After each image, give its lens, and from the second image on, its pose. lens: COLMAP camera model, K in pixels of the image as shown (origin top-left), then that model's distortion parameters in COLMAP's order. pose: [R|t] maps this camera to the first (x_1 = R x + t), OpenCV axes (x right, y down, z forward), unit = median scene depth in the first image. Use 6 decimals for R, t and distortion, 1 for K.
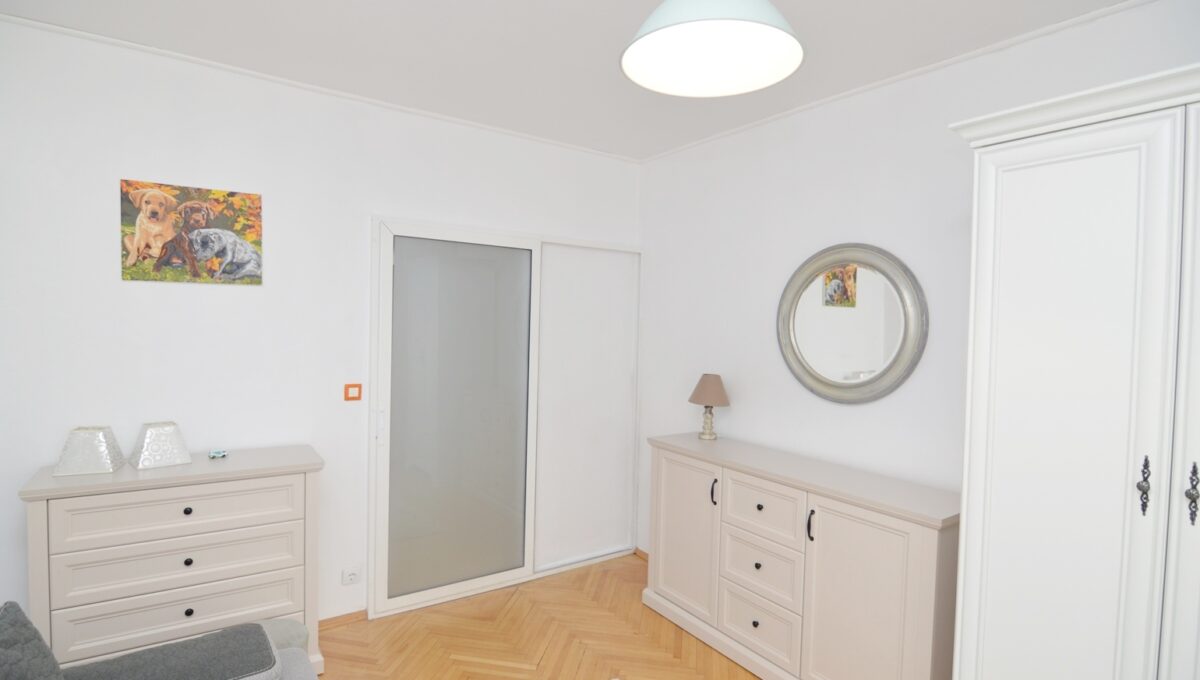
lens RADIAL K [[589.0, 0, 595.7], [0, 589.0, 339.5], [0, 0, 1]] dist [-0.005037, -0.011073]
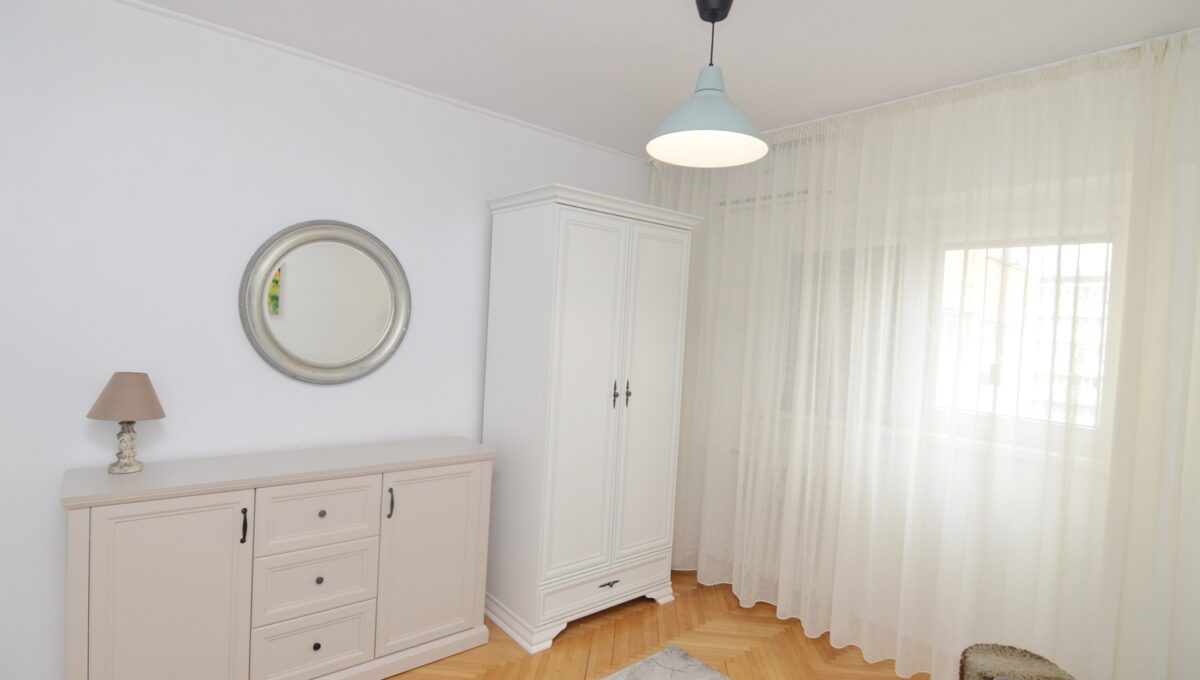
lens RADIAL K [[589.0, 0, 595.7], [0, 589.0, 339.5], [0, 0, 1]] dist [-0.005037, -0.011073]
pose [[-0.082846, -0.054580, 0.995067, -0.580980], [-0.021311, 0.998368, 0.052987, -0.028599], [-0.996334, -0.016816, -0.083874, 0.630837]]
